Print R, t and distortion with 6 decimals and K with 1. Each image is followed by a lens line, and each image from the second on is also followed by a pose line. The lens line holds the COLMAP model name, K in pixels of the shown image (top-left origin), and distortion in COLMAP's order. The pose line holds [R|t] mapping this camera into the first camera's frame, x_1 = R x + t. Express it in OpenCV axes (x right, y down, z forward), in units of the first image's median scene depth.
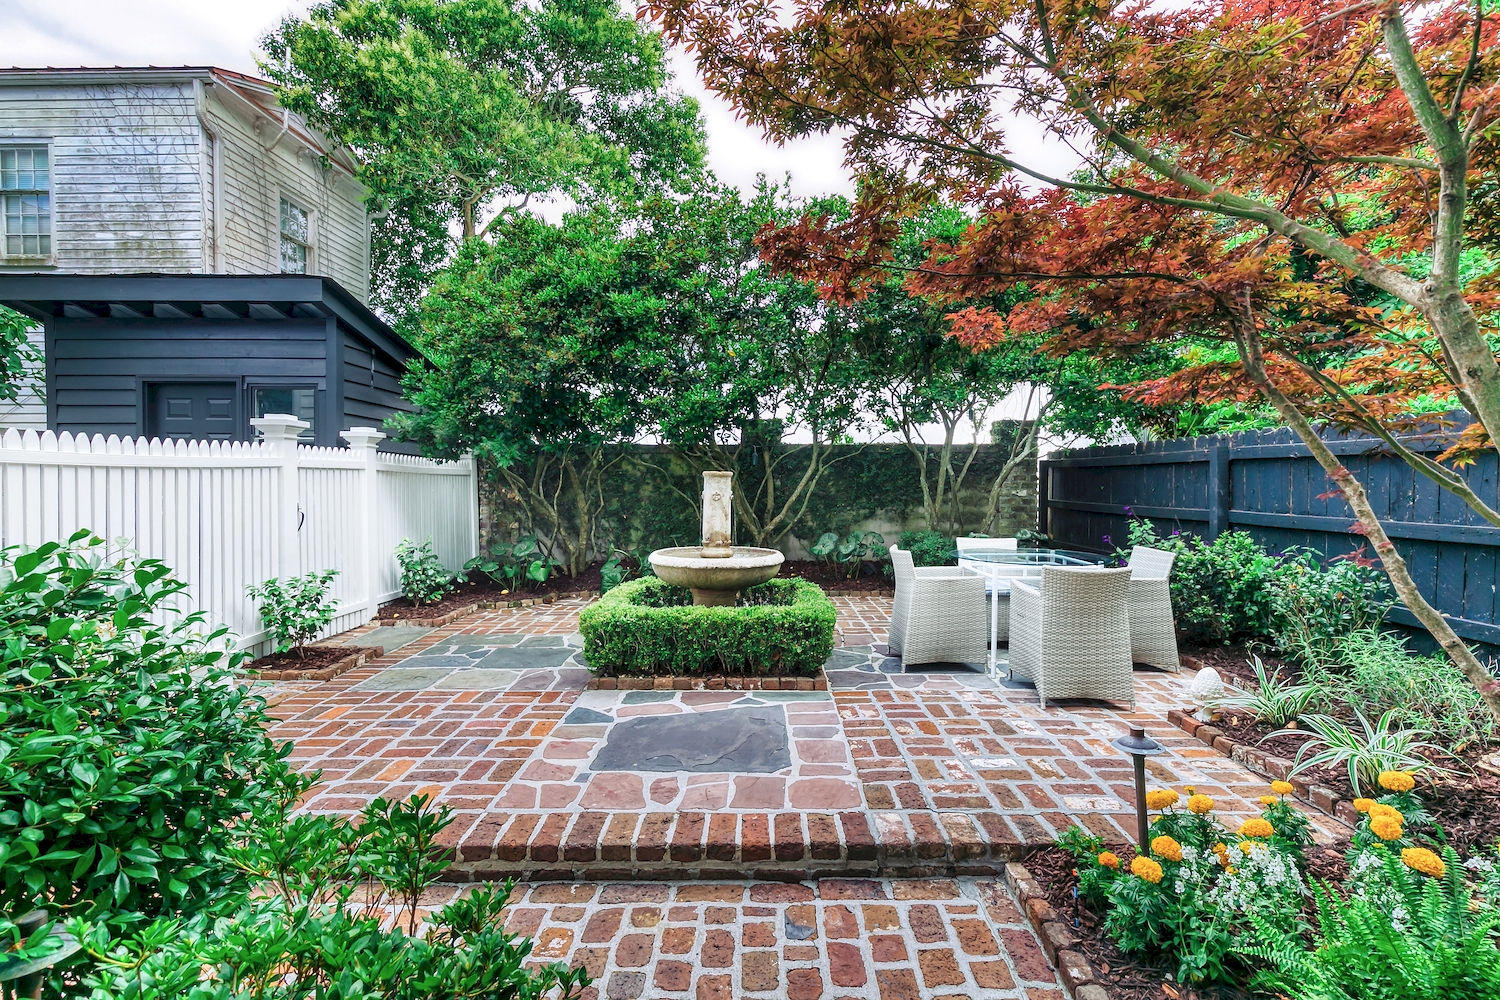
lens RADIAL K [[690.9, 0, 750.9], [0, 690.9, 496.7], [0, 0, 1]] dist [0.001660, 0.000075]
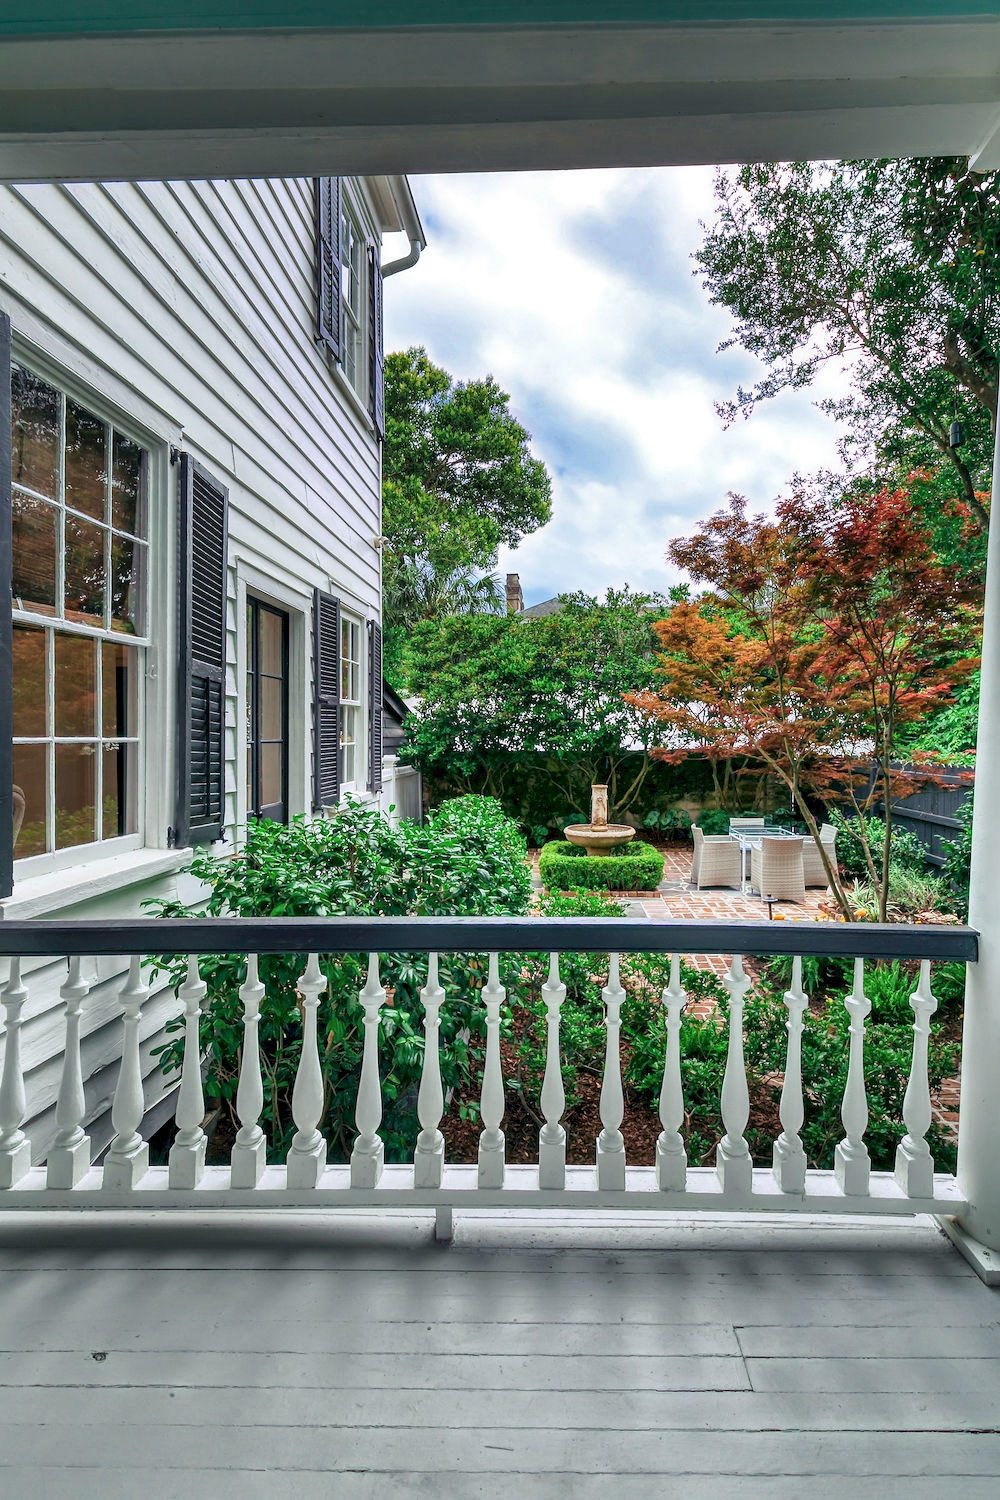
lens RADIAL K [[690.9, 0, 554.6], [0, 690.9, 742.3], [0, 0, 1]] dist [0.001660, 0.000075]
pose [[0.999975, -0.002740, -0.006465, -0.154111], [0.002637, 0.999871, -0.015857, -0.120416], [0.006507, 0.015840, 0.999853, -0.864141]]
